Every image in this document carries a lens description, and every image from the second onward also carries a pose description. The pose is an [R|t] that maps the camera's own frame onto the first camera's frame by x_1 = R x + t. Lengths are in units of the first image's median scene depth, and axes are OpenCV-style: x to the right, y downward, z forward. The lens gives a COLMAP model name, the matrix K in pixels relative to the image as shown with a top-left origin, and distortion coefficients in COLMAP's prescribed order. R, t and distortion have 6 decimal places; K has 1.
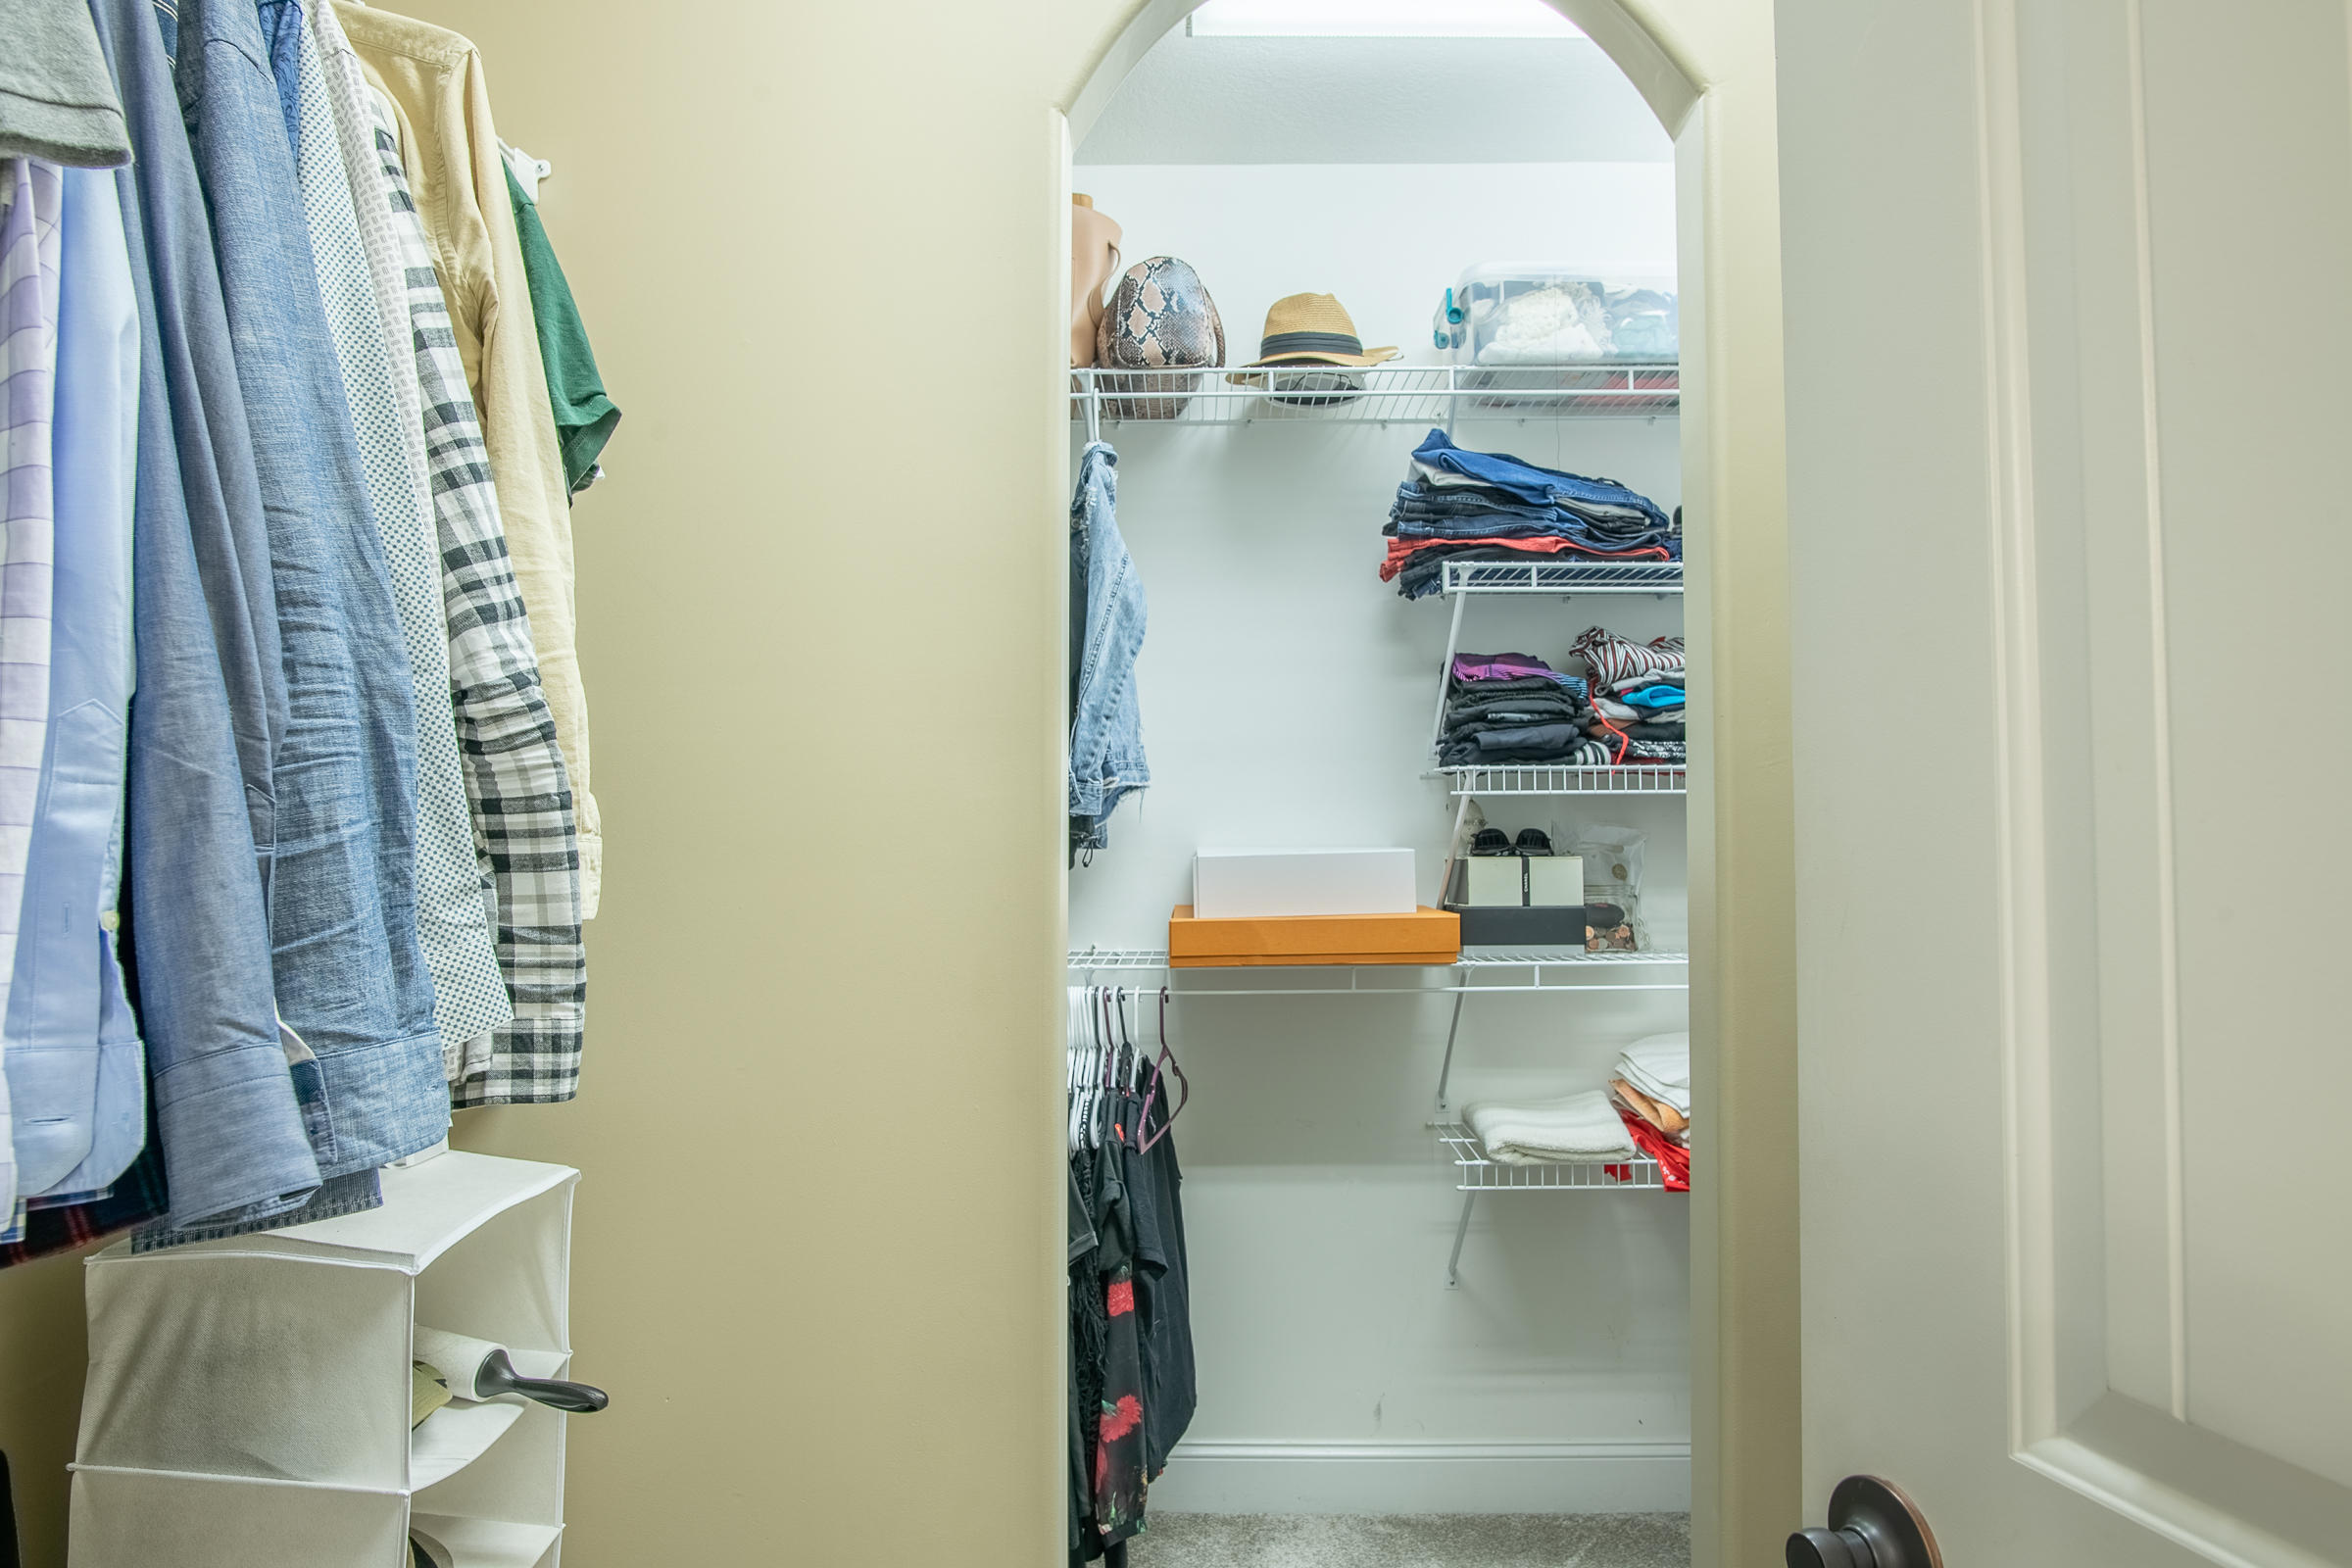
lens RADIAL K [[1359.9, 0, 1177.6], [0, 1359.9, 786.3], [0, 0, 1]] dist [-0.030508, 0.011045]
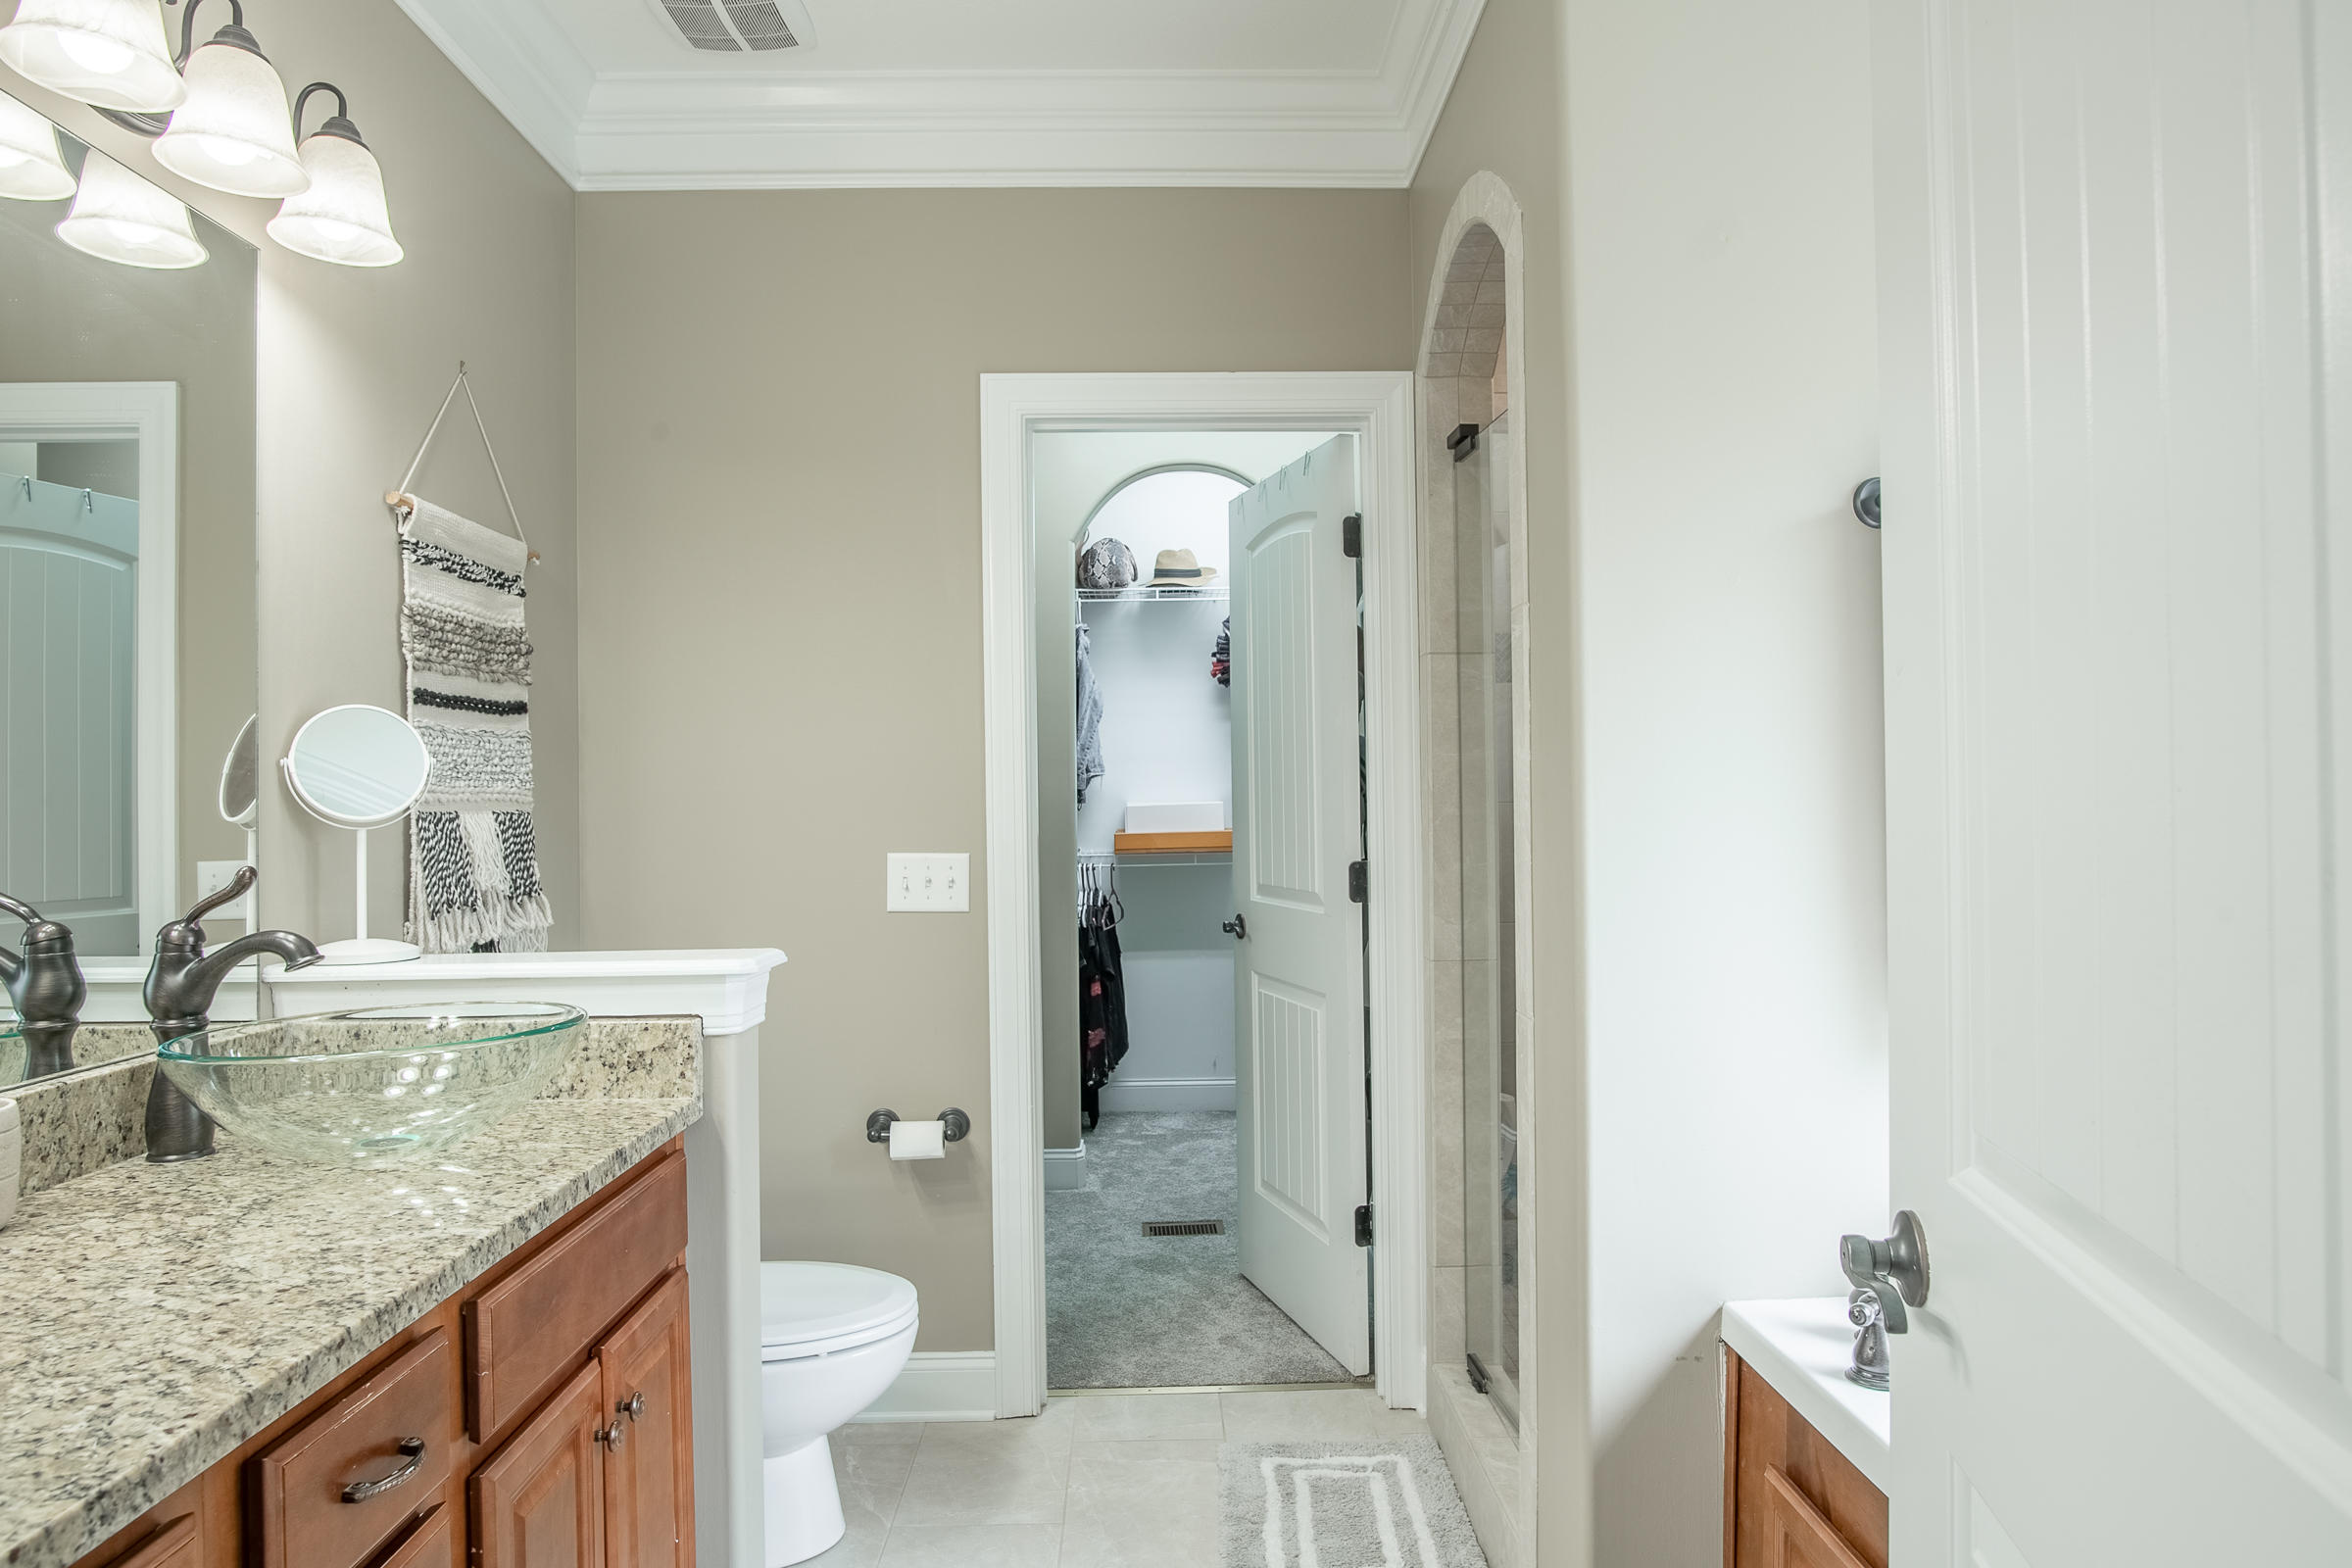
lens RADIAL K [[1359.9, 0, 1179.0], [0, 1359.9, 786.7], [0, 0, 1]] dist [-0.030508, 0.011045]
pose [[0.998999, -0.010102, 0.043577, 0.003519], [0.008918, 0.999588, 0.027269, -0.041985], [-0.043834, -0.026853, 0.998678, -1.277623]]
